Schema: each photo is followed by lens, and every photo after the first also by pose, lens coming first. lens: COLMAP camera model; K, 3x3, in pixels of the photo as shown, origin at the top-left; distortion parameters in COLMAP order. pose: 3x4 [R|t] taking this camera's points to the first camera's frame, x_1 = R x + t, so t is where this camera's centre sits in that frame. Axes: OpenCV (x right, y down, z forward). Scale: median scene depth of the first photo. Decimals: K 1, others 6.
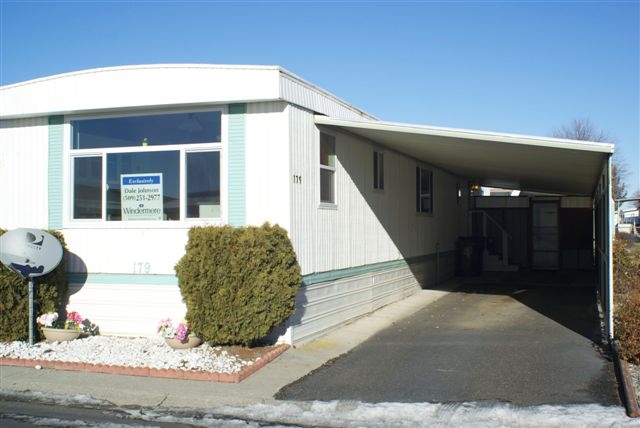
lens RADIAL K [[780.0, 0, 320.0], [0, 780.0, 214.0], [0, 0, 1]] dist [-0.075312, 0.039614]
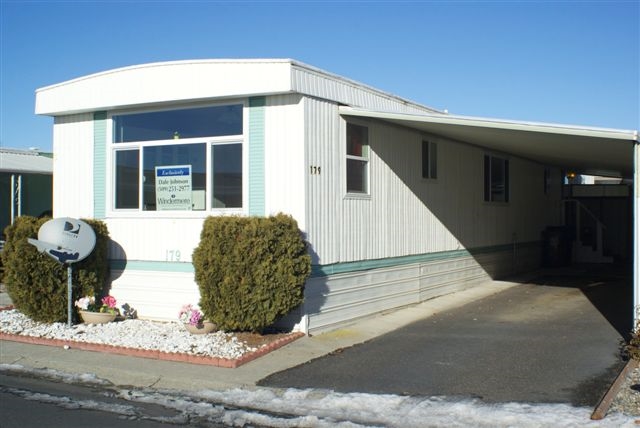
lens RADIAL K [[780.0, 0, 320.0], [0, 780.0, 214.0], [0, 0, 1]] dist [-0.075312, 0.039614]
pose [[0.985232, 0.002706, -0.171201, 0.146991], [-0.000050, 0.999880, 0.015514, -0.003175], [0.171222, -0.015276, 0.985114, 0.002517]]
